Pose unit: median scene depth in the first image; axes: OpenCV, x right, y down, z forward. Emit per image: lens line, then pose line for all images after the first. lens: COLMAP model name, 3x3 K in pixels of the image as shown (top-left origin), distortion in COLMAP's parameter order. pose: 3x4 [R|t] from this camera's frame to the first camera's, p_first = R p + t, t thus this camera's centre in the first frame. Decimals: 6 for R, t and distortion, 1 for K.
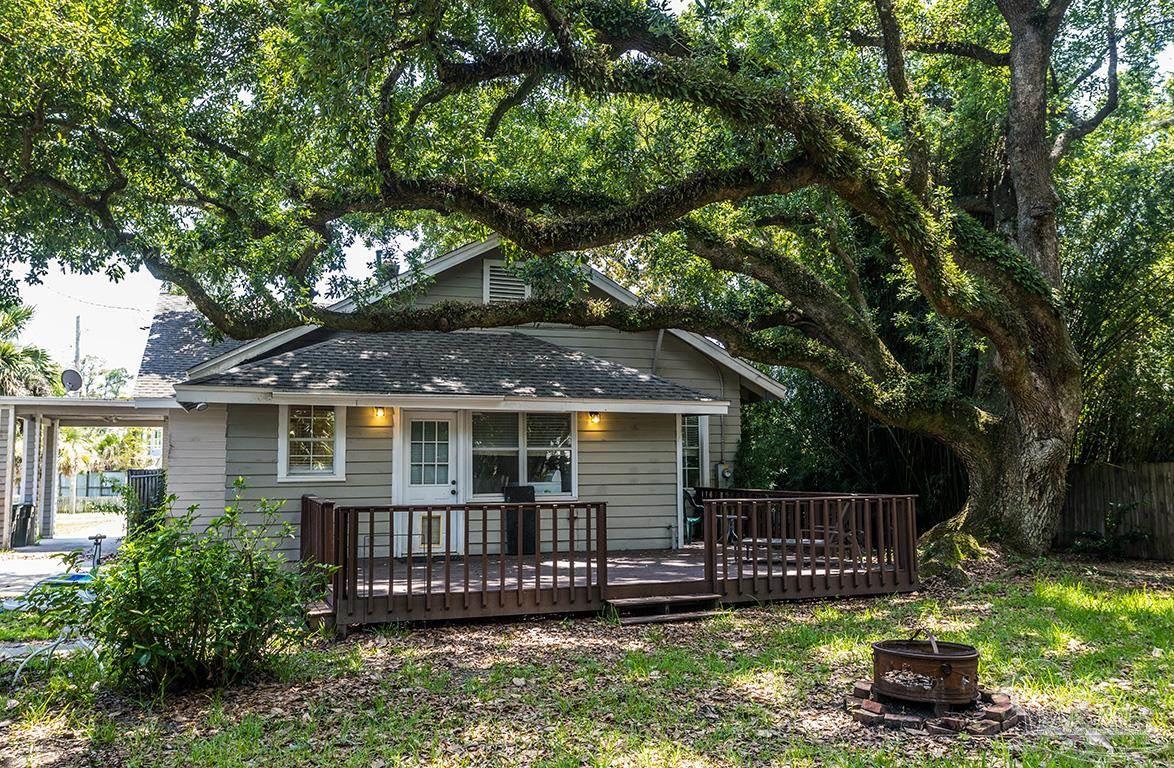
lens RADIAL K [[947.9, 0, 585.6], [0, 947.9, 382.7], [0, 0, 1]] dist [0.009872, -0.000549]
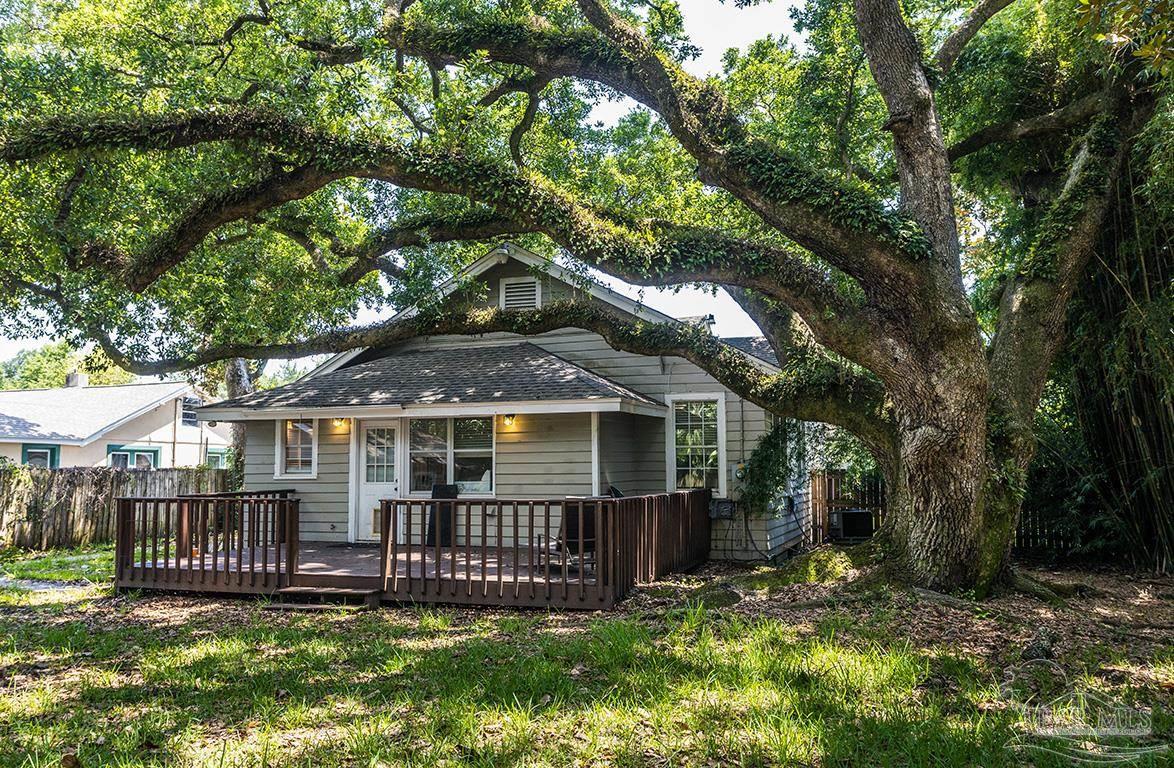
lens RADIAL K [[881.7, 0, 587.4], [0, 881.7, 387.1], [0, 0, 1]] dist [0.000028, 0.001644]
pose [[0.770494, -0.059724, -0.634644, 0.719126], [0.059835, 0.997982, -0.021273, 0.027478], [0.634633, -0.021583, 0.772512, 0.314295]]
